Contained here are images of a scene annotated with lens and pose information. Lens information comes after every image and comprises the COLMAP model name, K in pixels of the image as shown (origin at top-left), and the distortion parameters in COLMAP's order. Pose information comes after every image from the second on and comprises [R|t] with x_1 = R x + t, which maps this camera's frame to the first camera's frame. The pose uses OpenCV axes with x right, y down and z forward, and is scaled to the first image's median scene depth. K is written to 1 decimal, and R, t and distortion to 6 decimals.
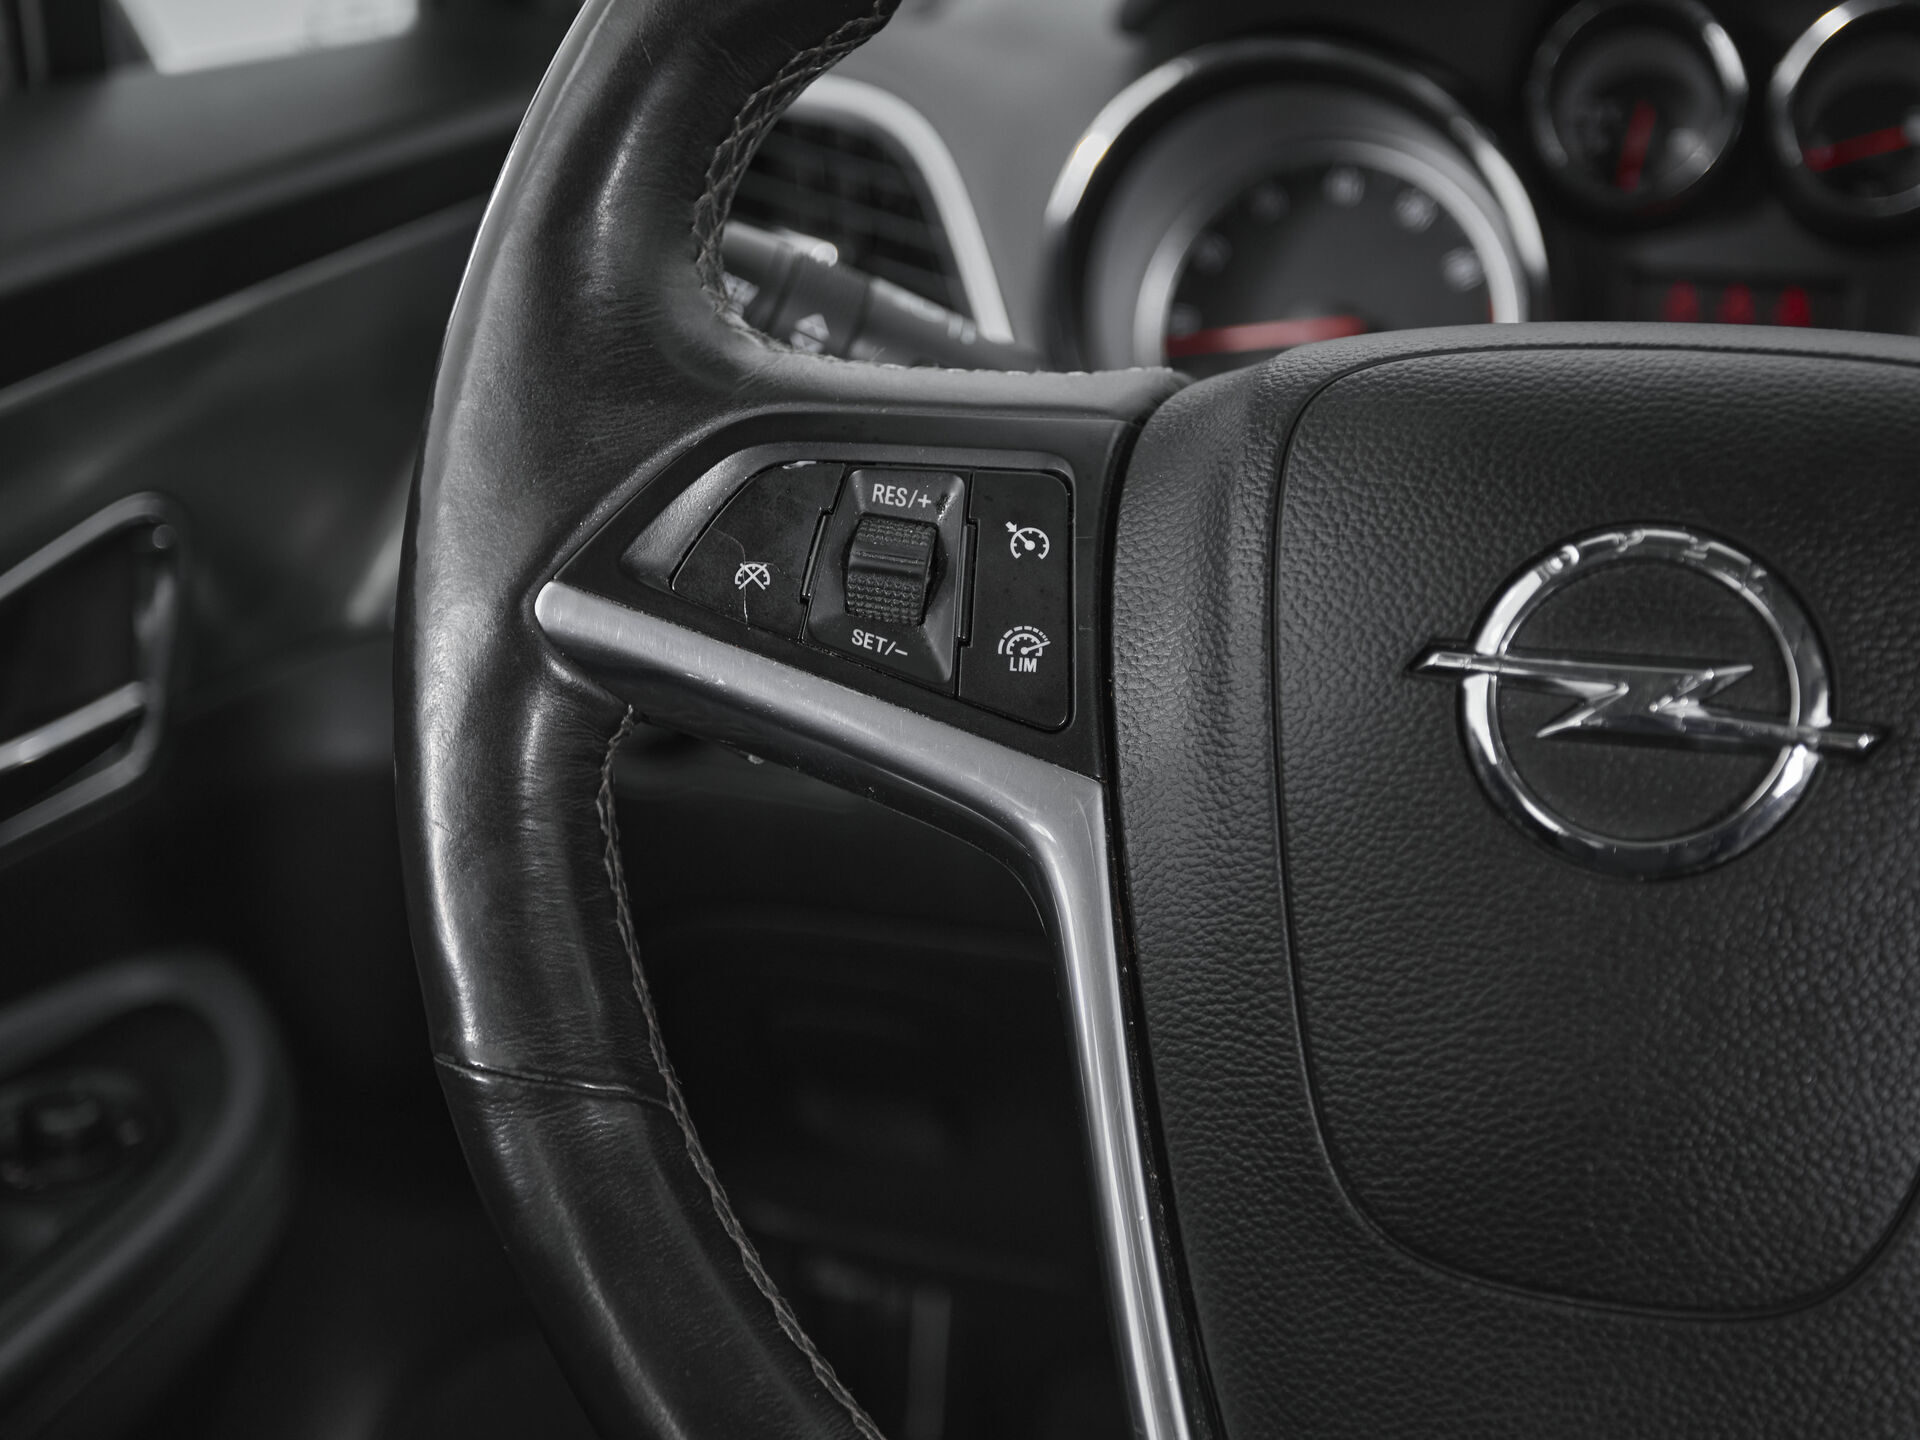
lens RADIAL K [[2402.8, 0, 966.5], [0, 2402.8, 729.8], [0, 0, 1]] dist [0.023635, 0.000000]
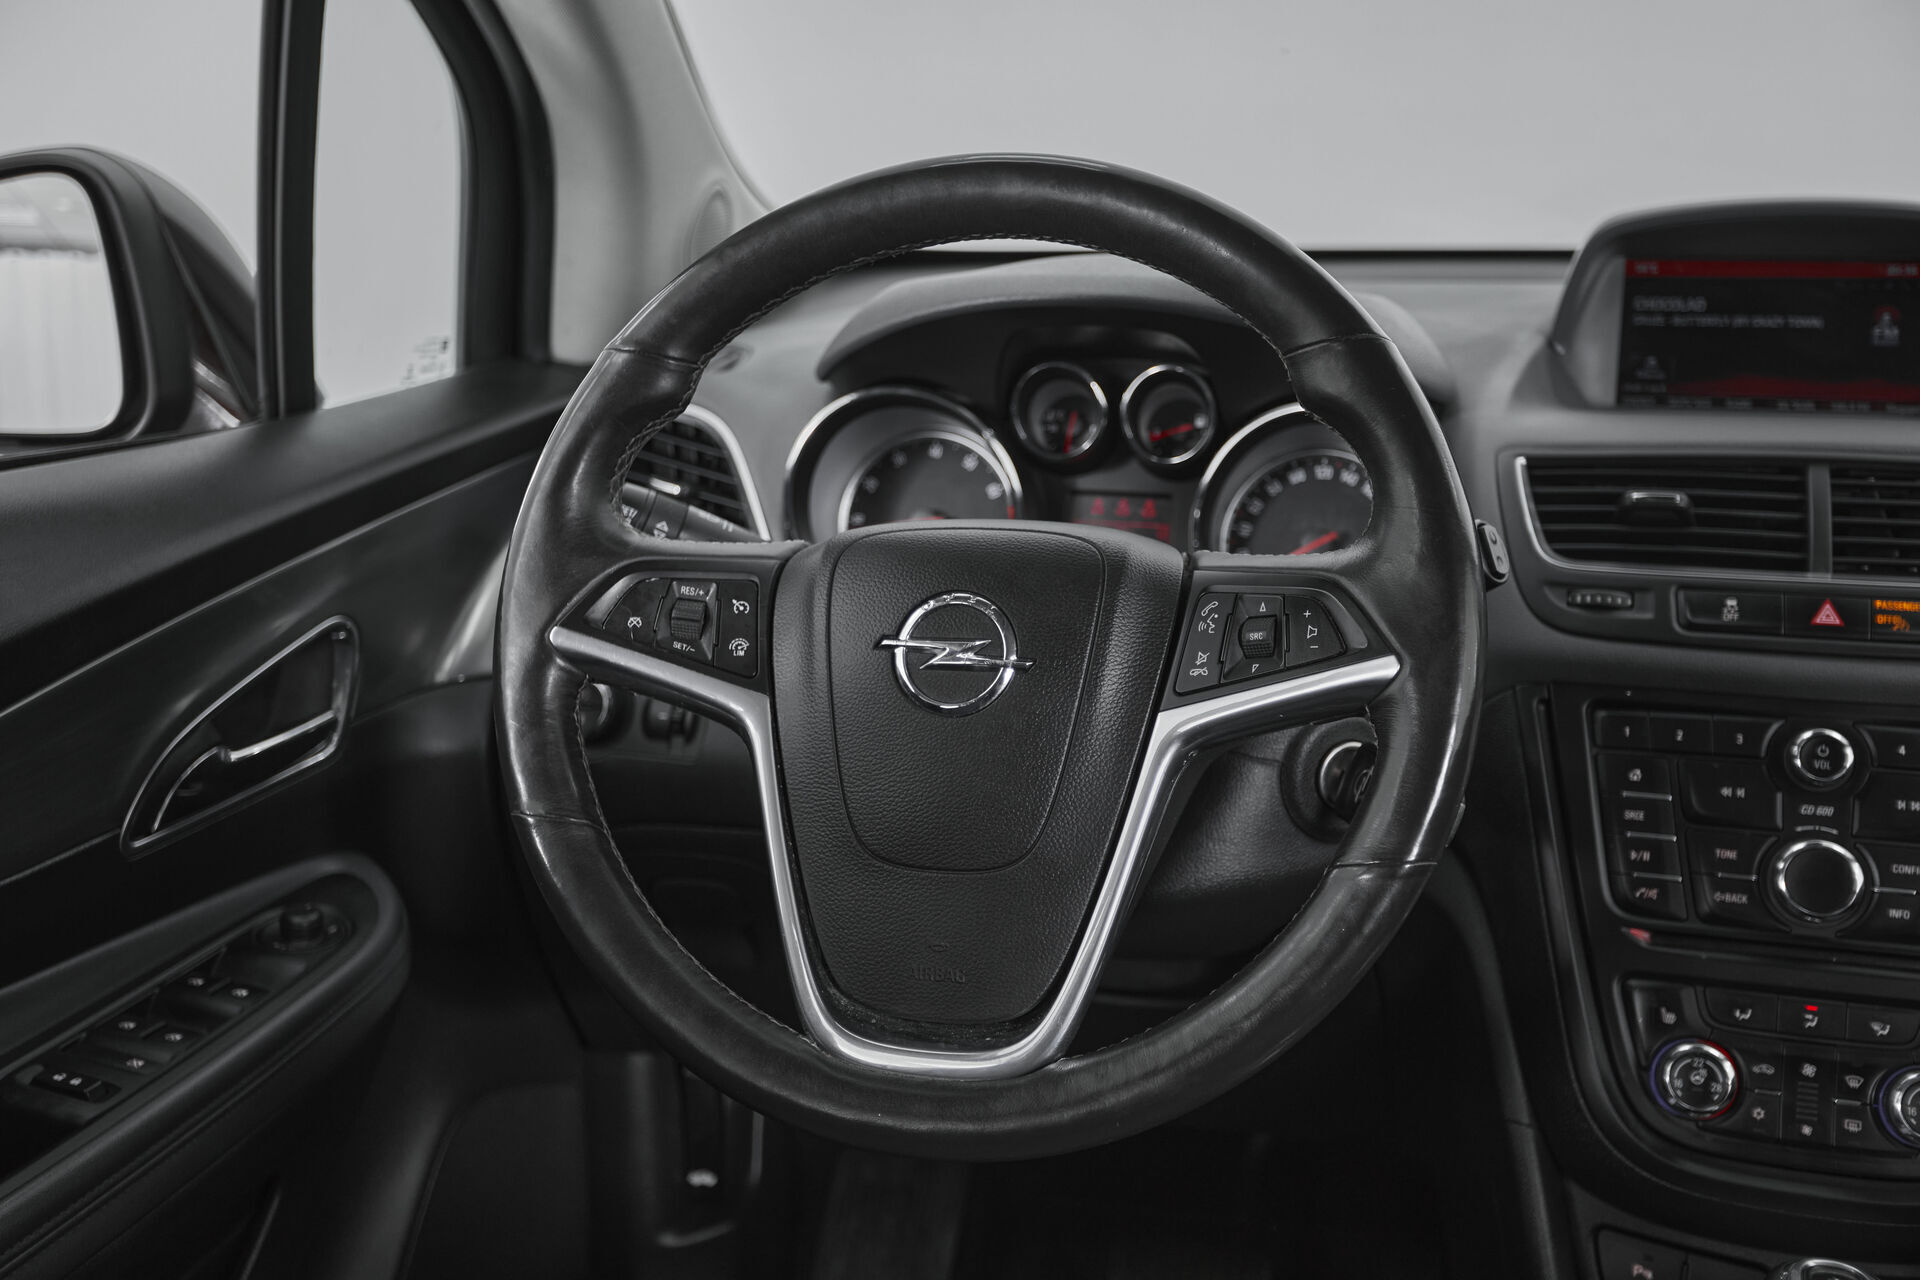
lens RADIAL K [[1992.4, 0, 927.7], [0, 1992.4, 621.3], [0, 0, 1]] dist [0.043033, 0.000000]
pose [[0.998836, -0.023002, 0.042398, 0.134034], [0.027690, 0.993149, -0.113526, 0.185653], [-0.039496, 0.114567, 0.992630, -1.134056]]
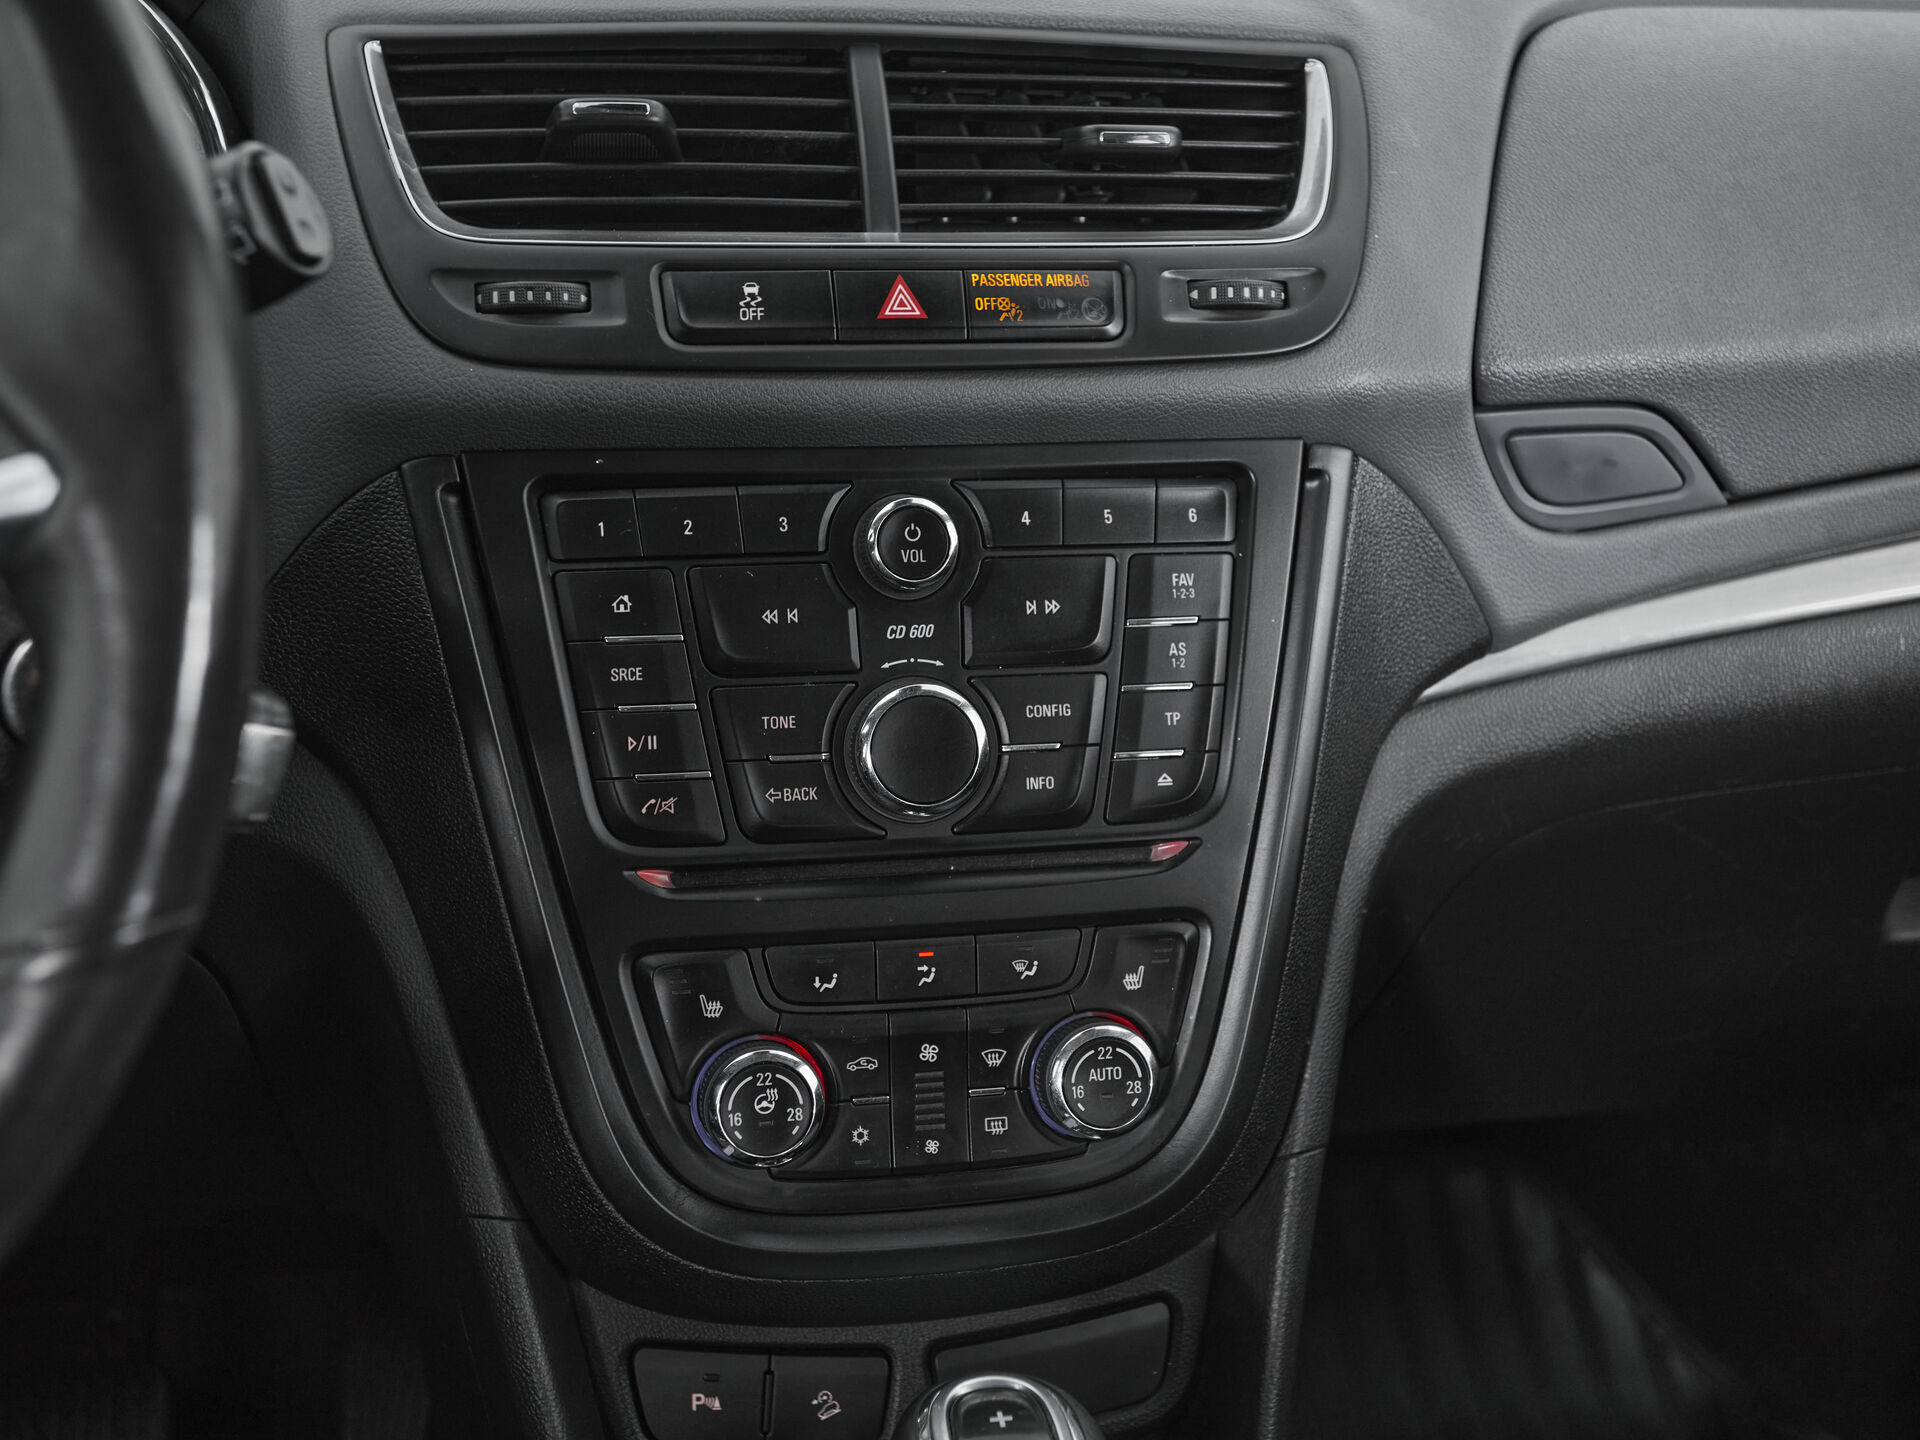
lens RADIAL K [[2402.8, 0, 1038.2], [0, 2402.8, 744.3], [0, 0, 1]] dist [0.023635, 0.000000]
pose [[0.853651, -0.171779, 0.491703, 0.495849], [0.141563, 0.985031, 0.098357, 0.091450], [-0.501239, -0.014355, 0.865190, -0.332598]]
